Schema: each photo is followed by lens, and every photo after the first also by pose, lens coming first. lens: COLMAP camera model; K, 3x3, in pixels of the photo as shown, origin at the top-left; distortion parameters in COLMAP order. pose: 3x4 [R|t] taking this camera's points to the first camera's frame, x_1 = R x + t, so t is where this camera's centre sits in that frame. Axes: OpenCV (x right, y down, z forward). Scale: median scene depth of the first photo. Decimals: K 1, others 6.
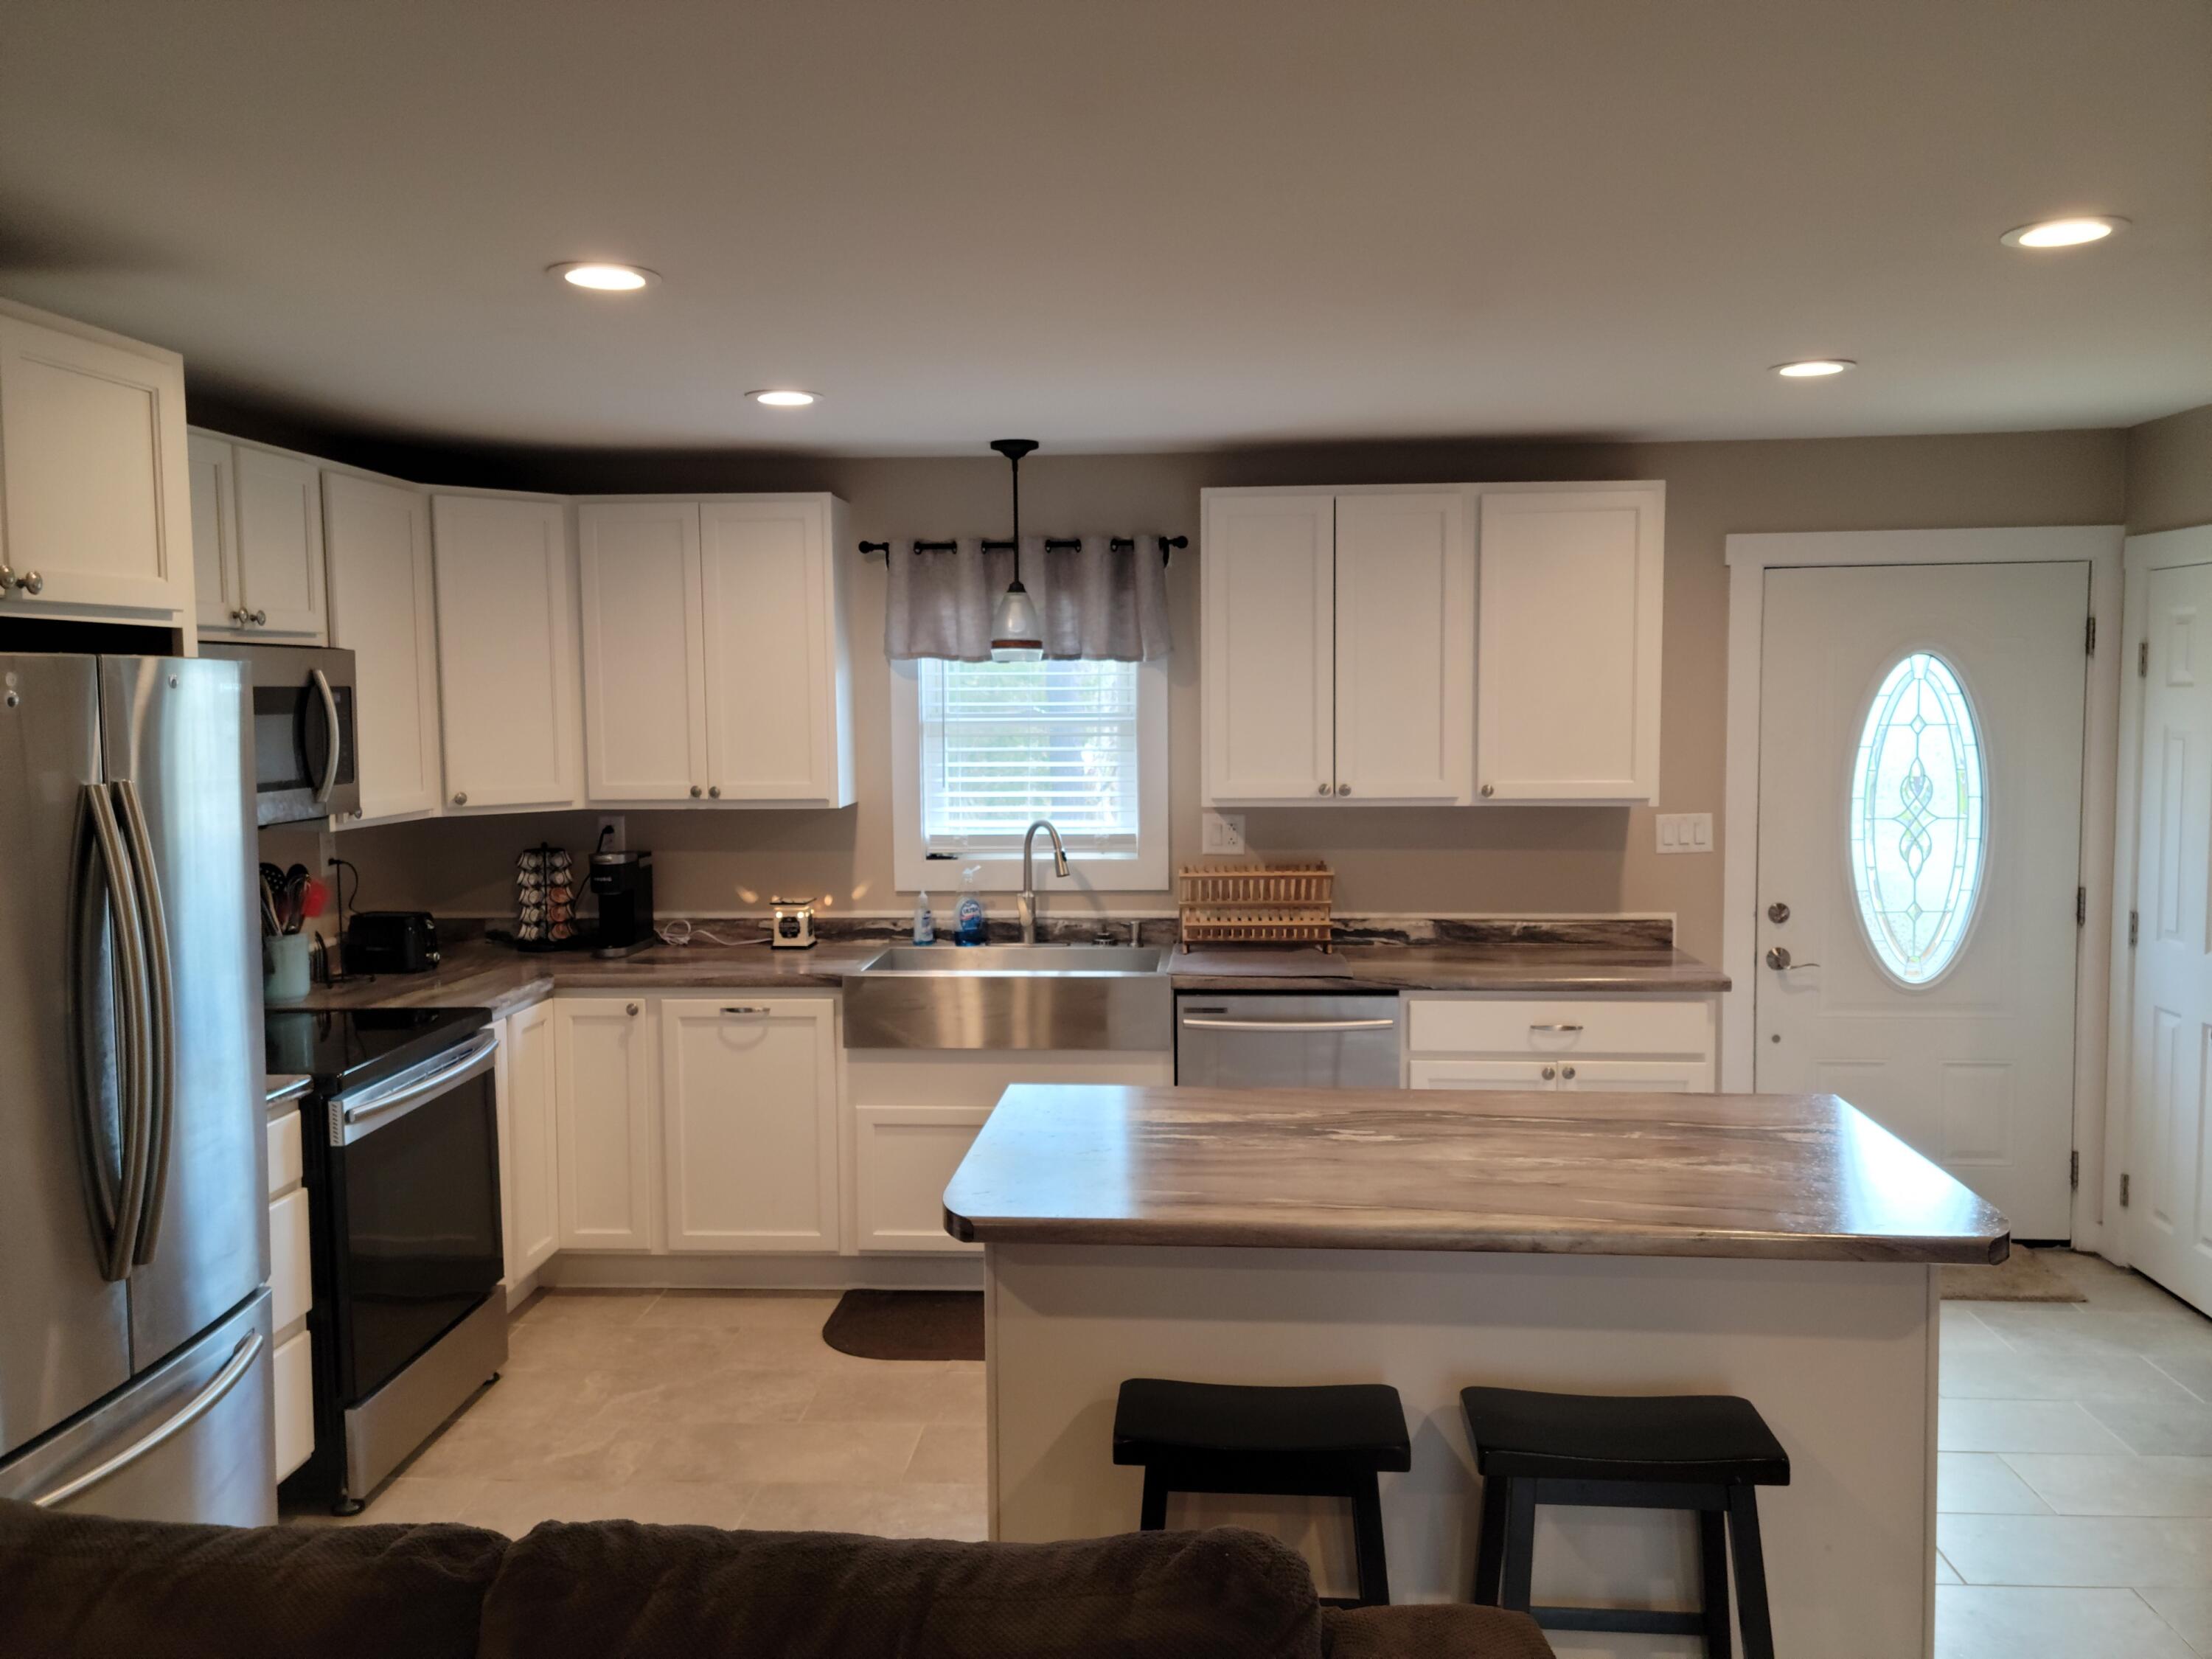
lens RADIAL K [[1779.2, 0, 1106.0], [0, 1779.2, 827.1], [0, 0, 1]] dist [0.077496, 0.004302]
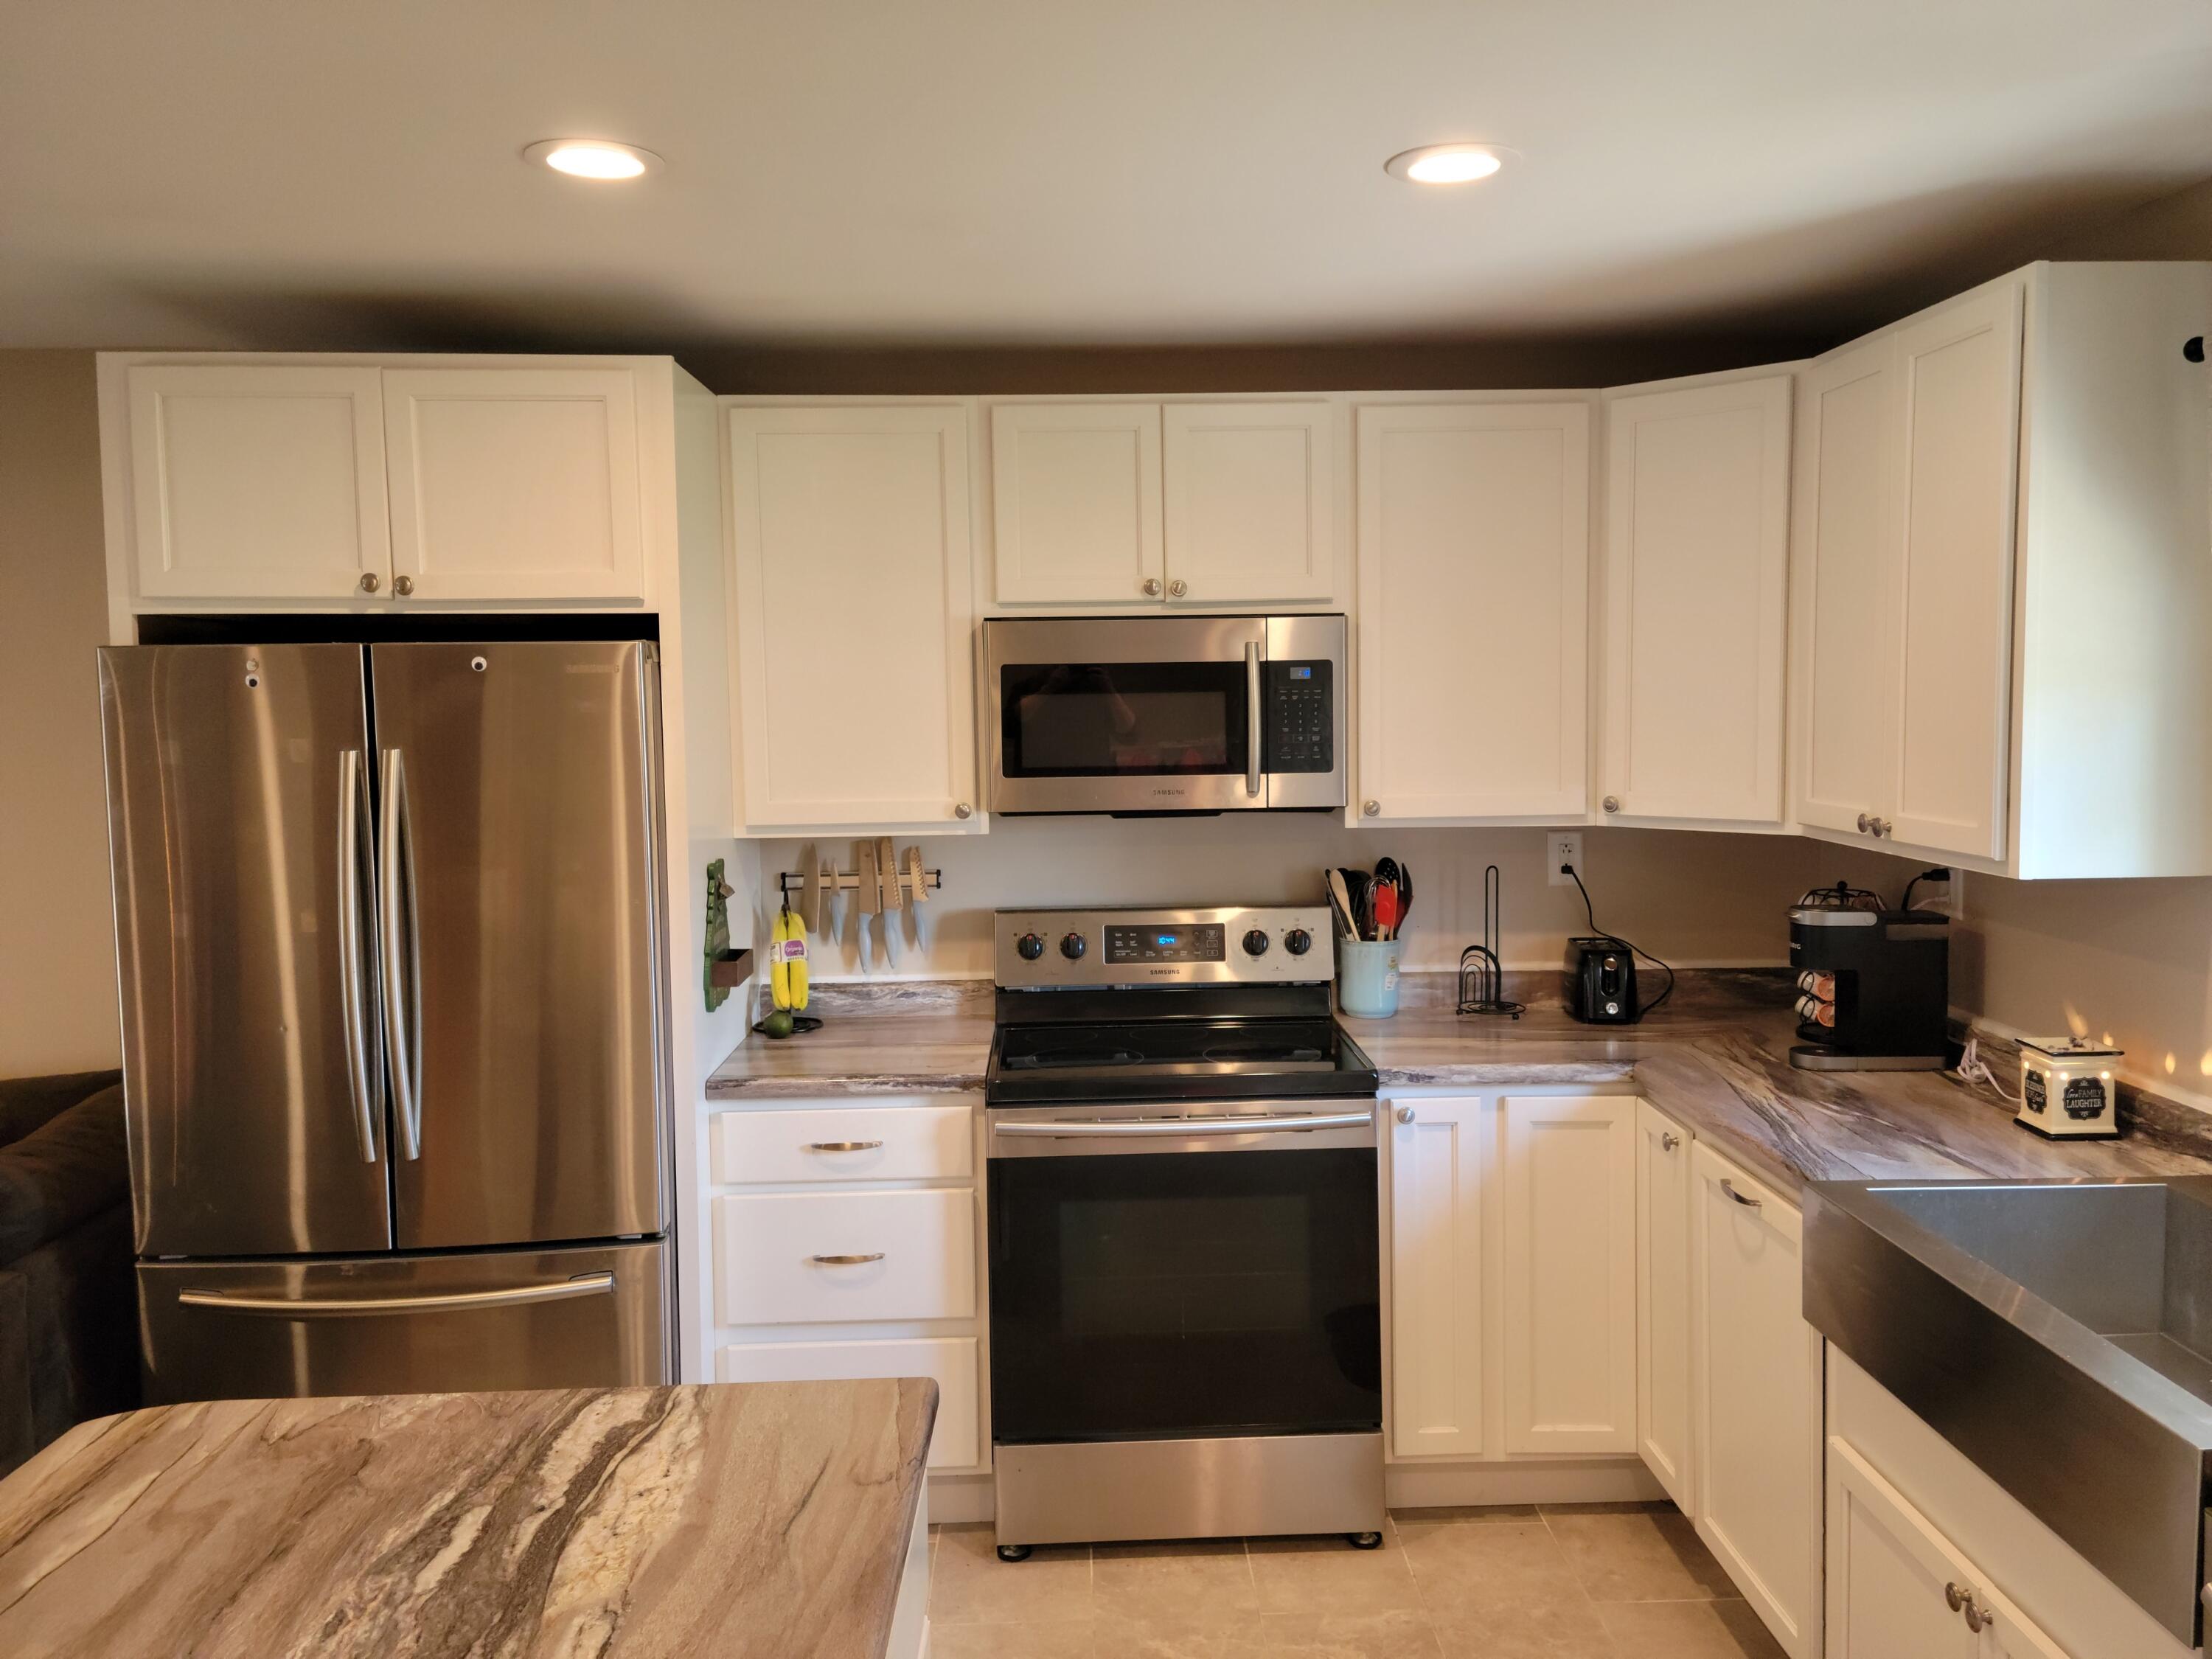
lens RADIAL K [[1779.2, 0, 1117.6], [0, 1779.2, 829.3], [0, 0, 1]] dist [0.077496, 0.004302]
pose [[0.110523, 0.090694, -0.989727, 0.336279], [-0.063913, 0.994415, 0.083986, -0.052284], [0.991816, 0.053974, 0.115702, 0.675347]]
